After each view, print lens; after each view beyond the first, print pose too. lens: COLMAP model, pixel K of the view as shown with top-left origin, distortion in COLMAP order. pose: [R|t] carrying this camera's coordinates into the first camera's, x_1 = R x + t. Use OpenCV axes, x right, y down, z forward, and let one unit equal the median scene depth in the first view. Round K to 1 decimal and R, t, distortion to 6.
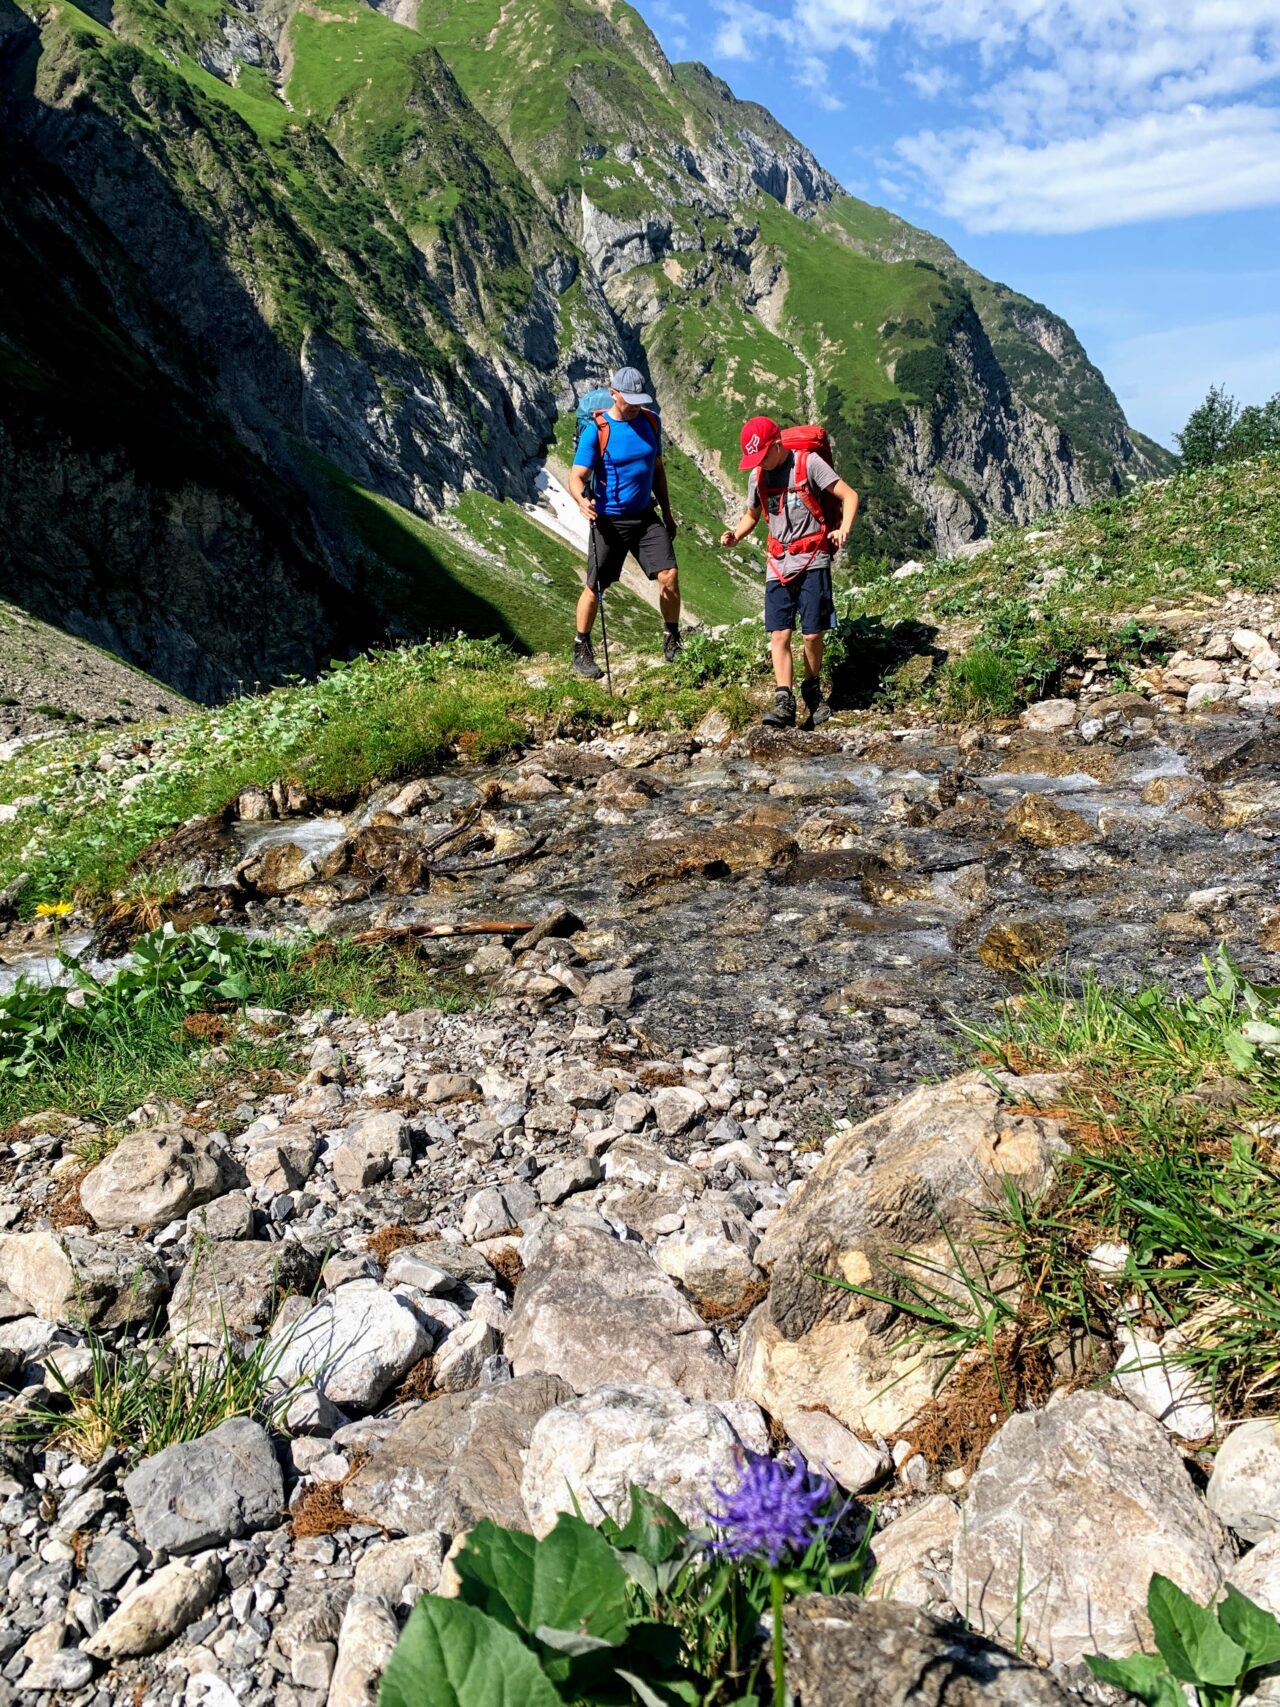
lens RADIAL K [[1299.0, 0, 632.8], [0, 1299.0, 849.0], [0, 0, 1]] dist [0.080222, -0.137119]
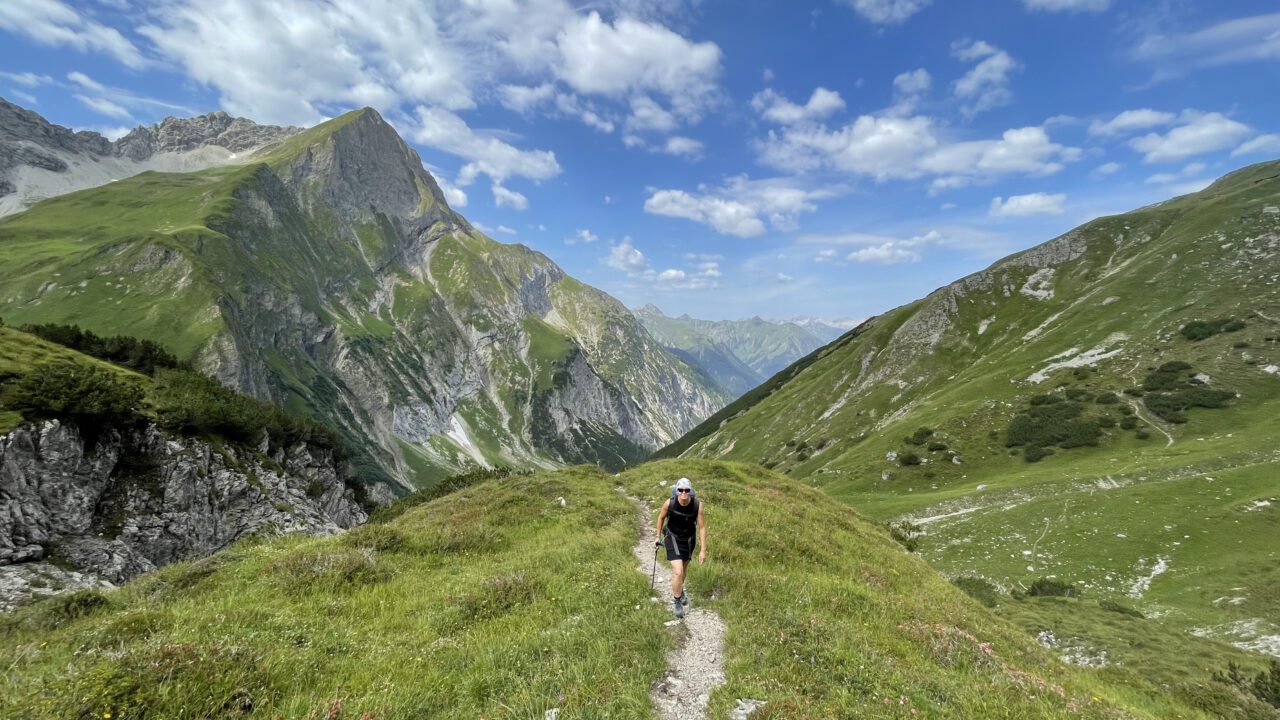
lens RADIAL K [[518.7, 0, 640.0], [0, 518.7, 360.0], [0, 0, 1]] dist [-0.006418, 0.000655]
pose [[0.968069, 0.045894, 0.246447, 0.066984], [-0.002006, 0.984486, -0.175454, -0.144841], [-0.250676, 0.169357, 0.953142, -0.538522]]
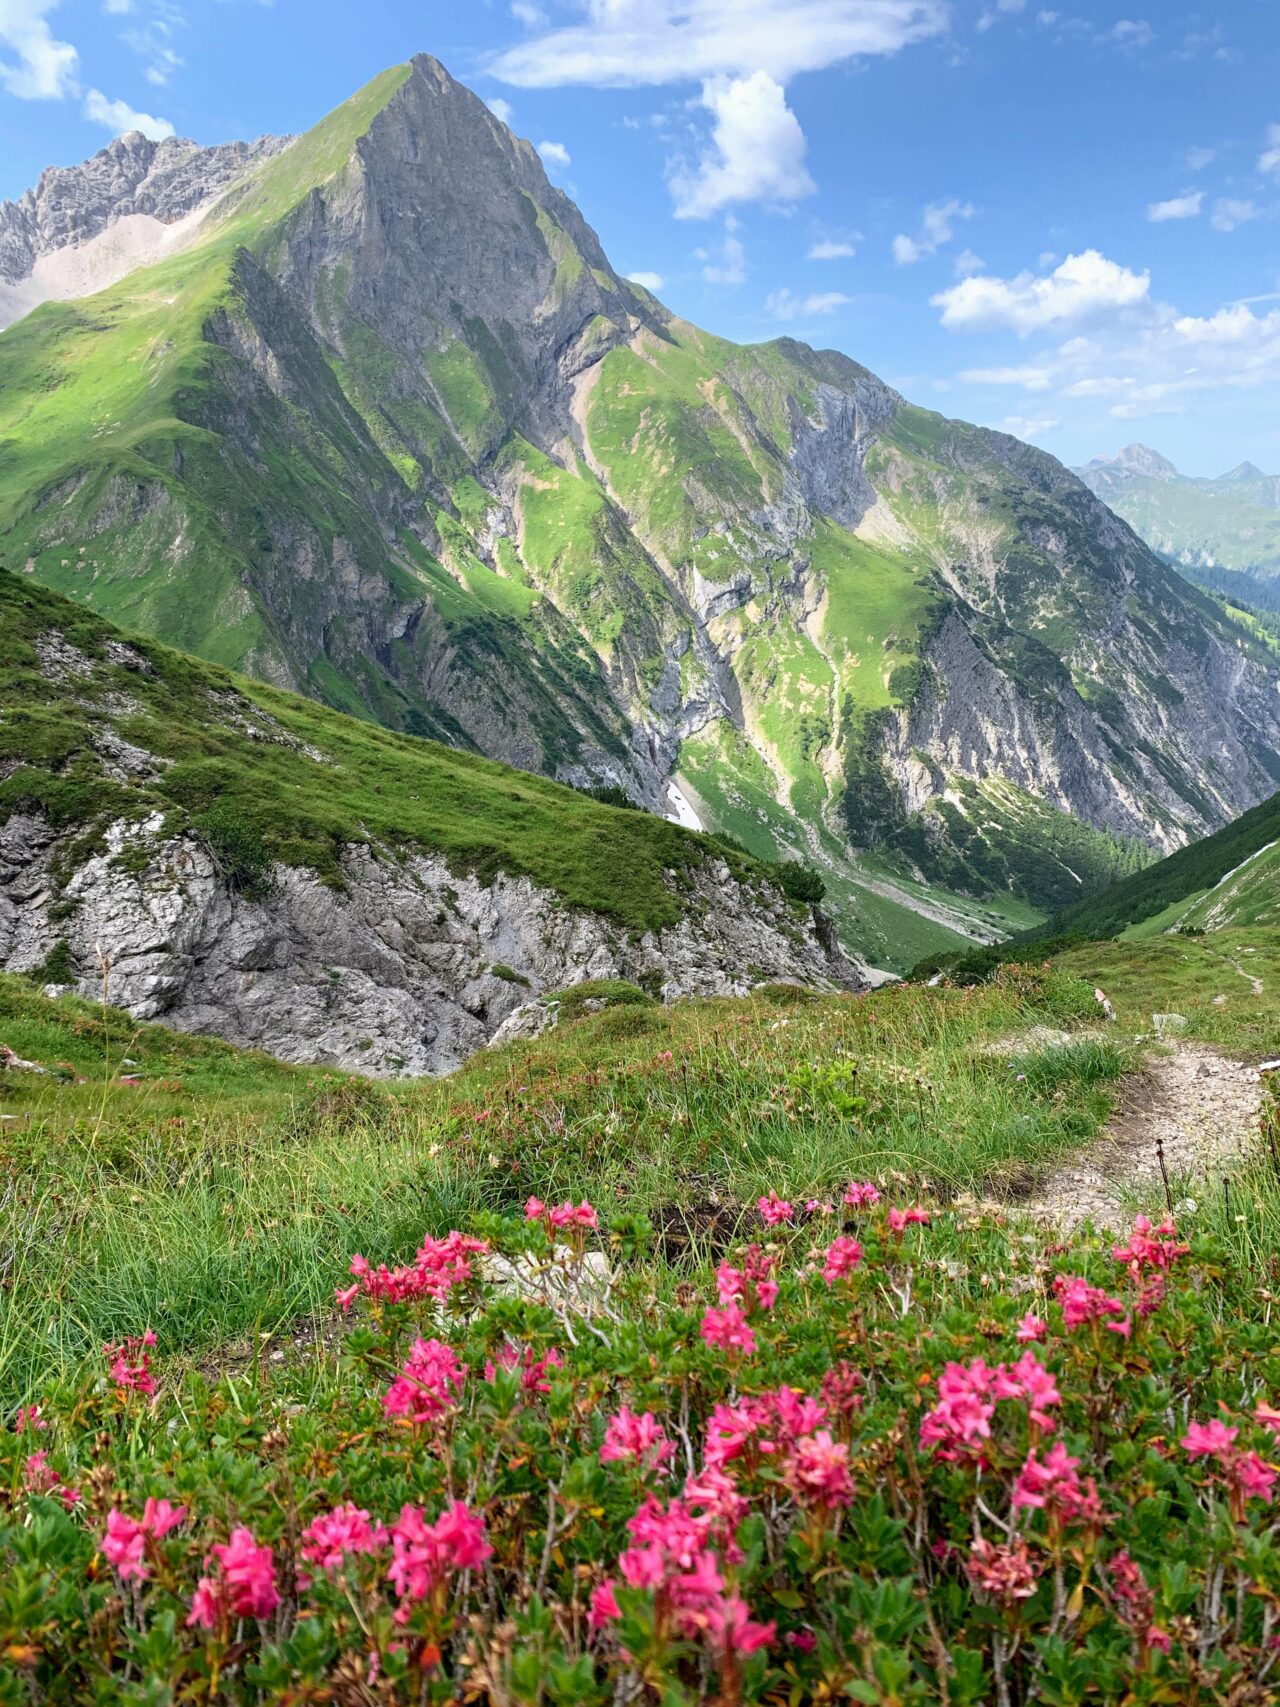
lens RADIAL K [[1299.0, 0, 632.8], [0, 1299.0, 849.0], [0, 0, 1]] dist [0.080222, -0.137119]
pose [[0.995371, -0.008987, -0.095687, 0.037943], [0.008591, 0.999953, -0.004540, -0.151594], [0.095724, 0.003697, 0.995401, -0.615589]]
